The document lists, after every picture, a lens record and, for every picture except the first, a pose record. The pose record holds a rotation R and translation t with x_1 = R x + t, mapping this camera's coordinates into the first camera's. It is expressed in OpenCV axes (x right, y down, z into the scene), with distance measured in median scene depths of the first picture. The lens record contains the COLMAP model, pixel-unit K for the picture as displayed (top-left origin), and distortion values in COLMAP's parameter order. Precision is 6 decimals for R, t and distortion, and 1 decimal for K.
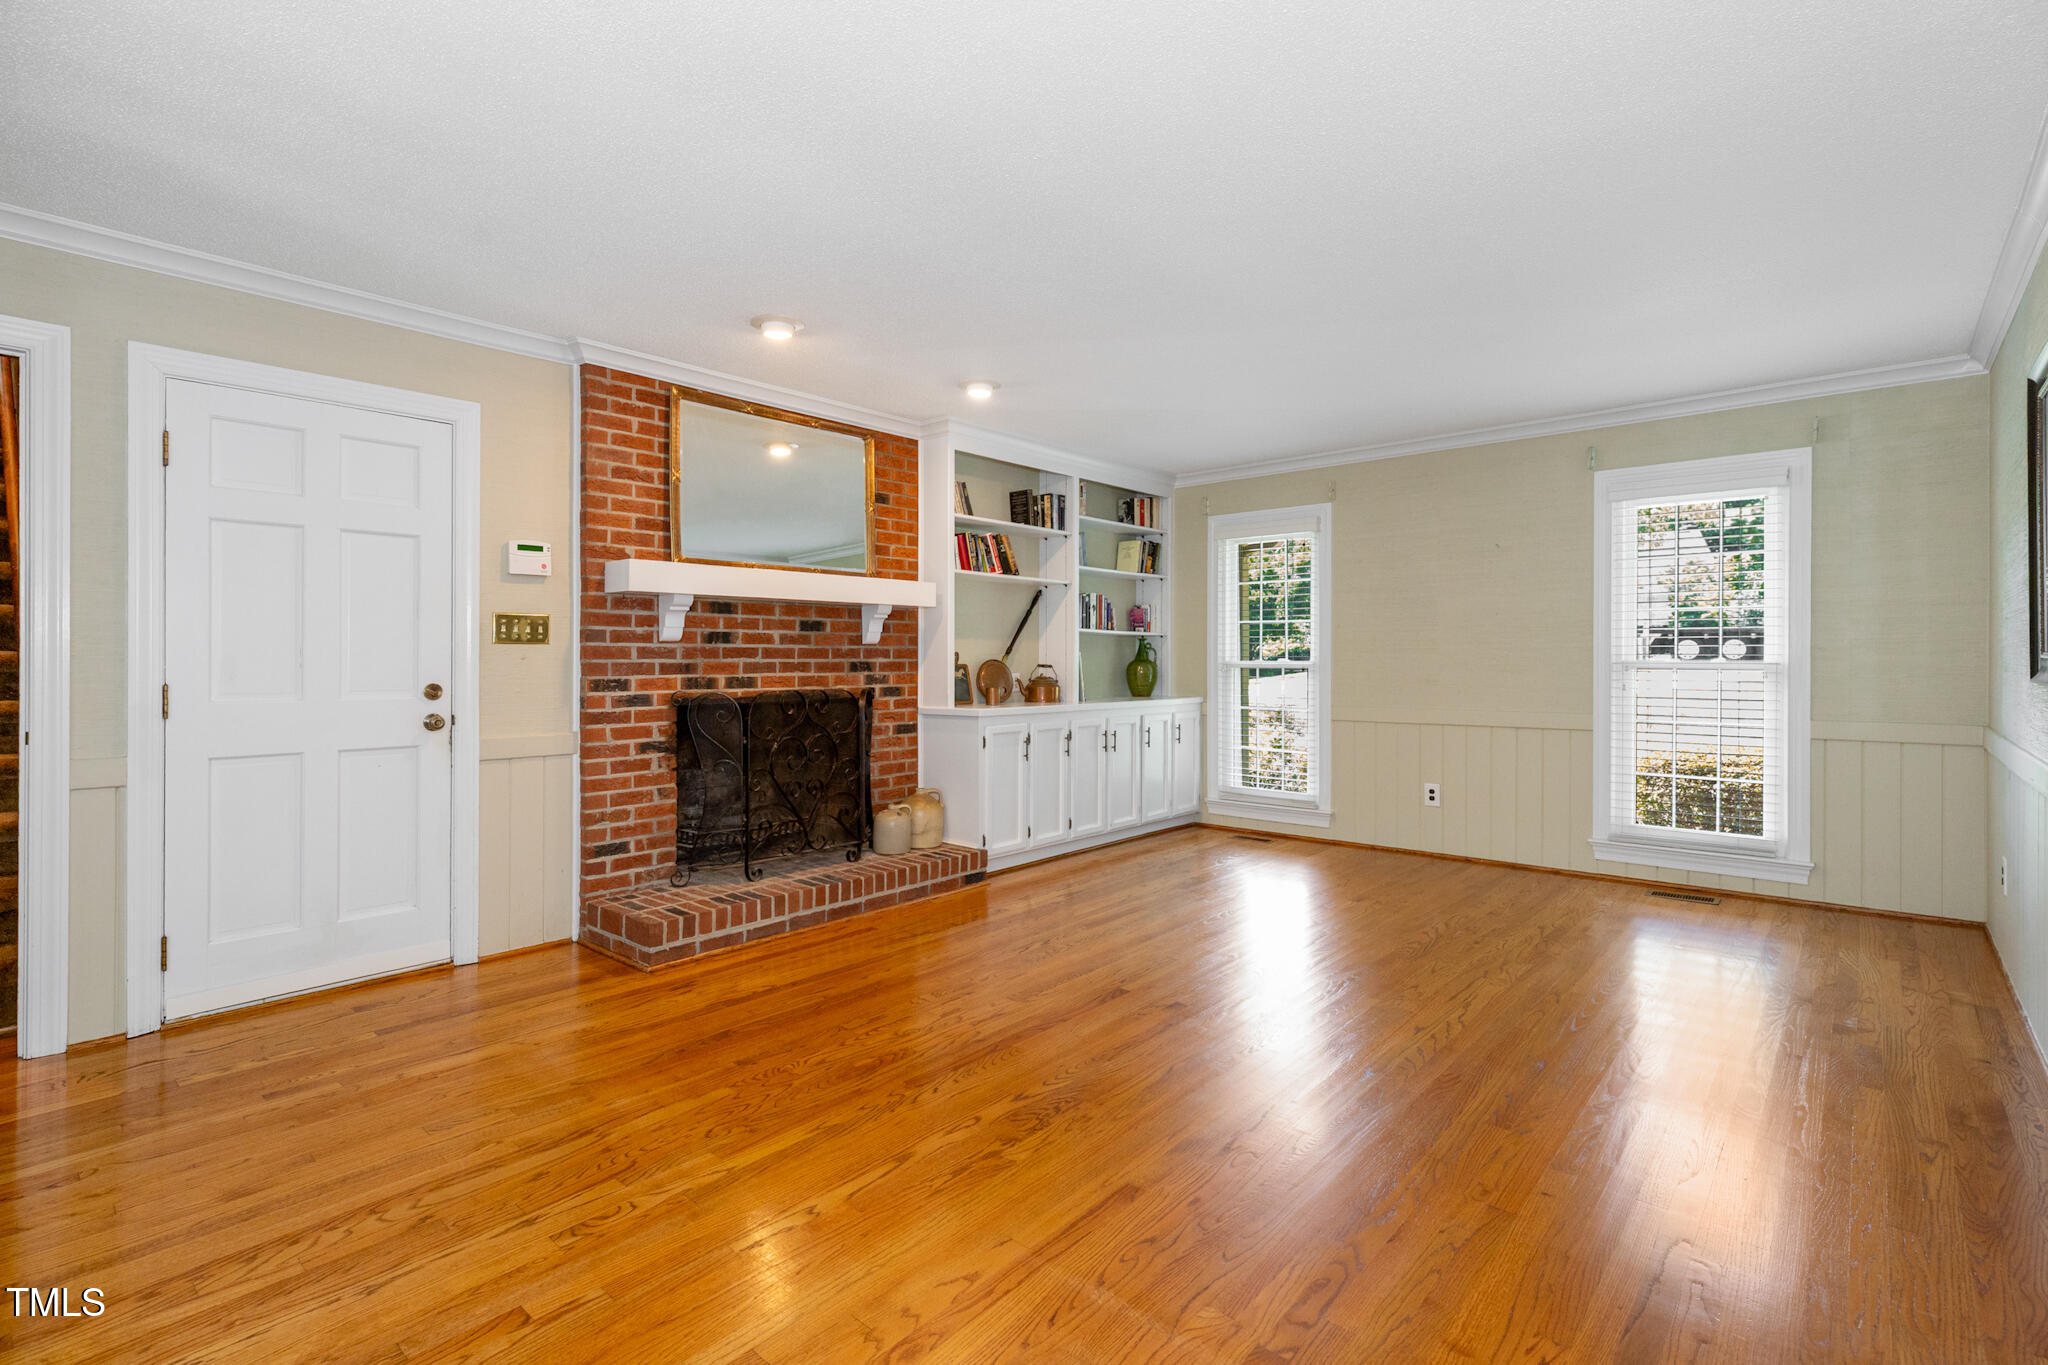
lens RADIAL K [[947.7, 0, 1024.9], [0, 947.7, 676.5], [0, 0, 1]] dist [-0.000146, 0.000076]
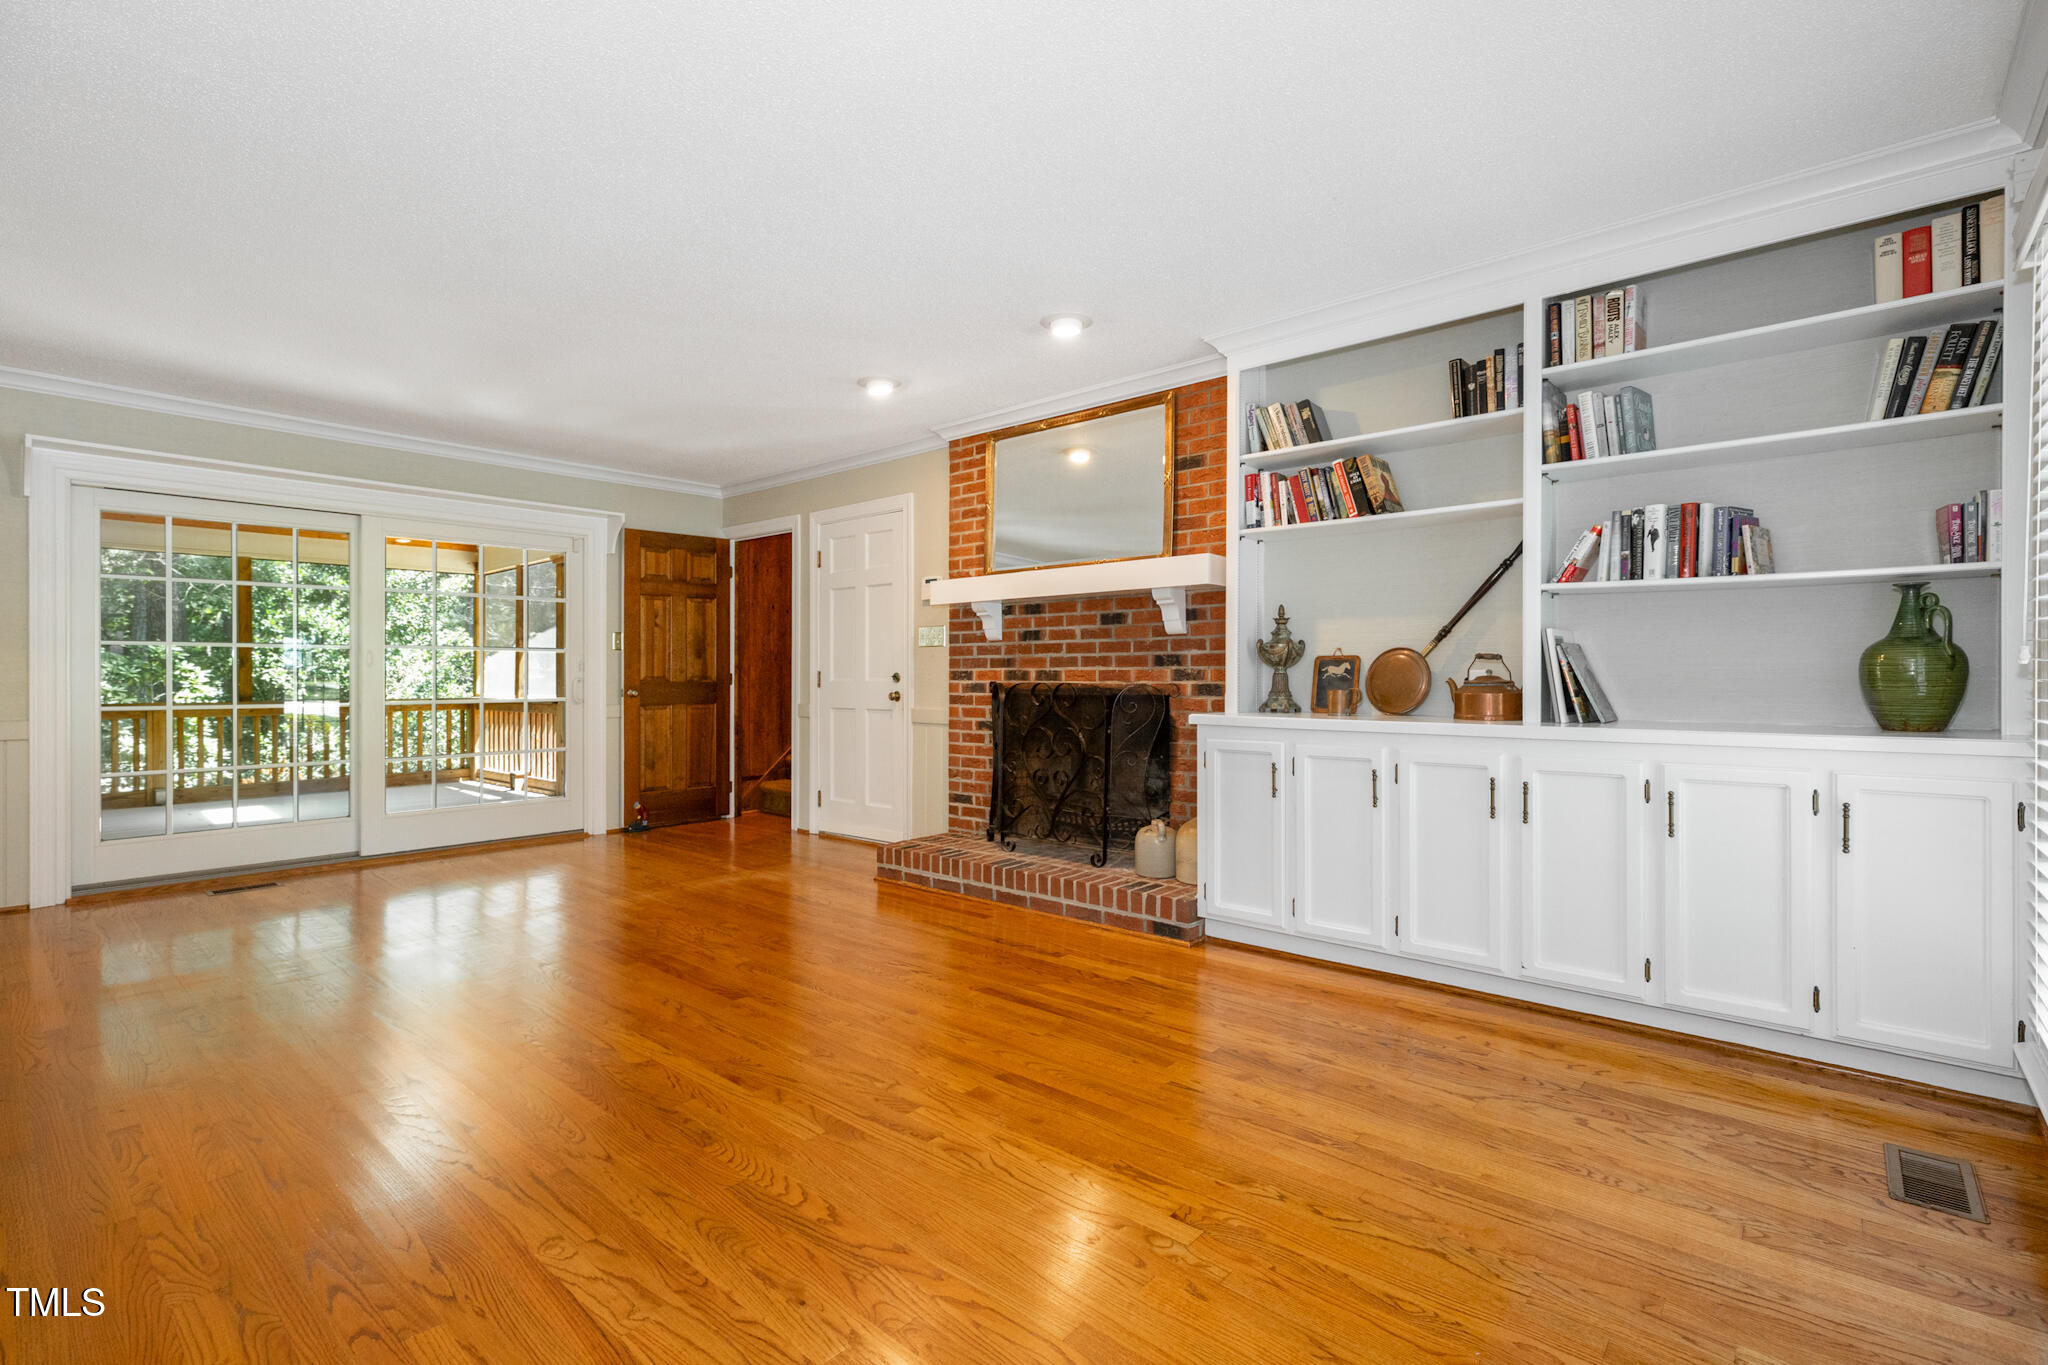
lens RADIAL K [[926.6, 0, 1019.3], [0, 926.6, 685.8], [0, 0, 1]] dist [0.001251, -0.000018]
pose [[0.008211, 0.017612, -0.999811, 0.764666], [-0.011337, 0.999782, 0.017518, -0.000078], [0.999902, 0.011191, 0.008408, 0.944741]]
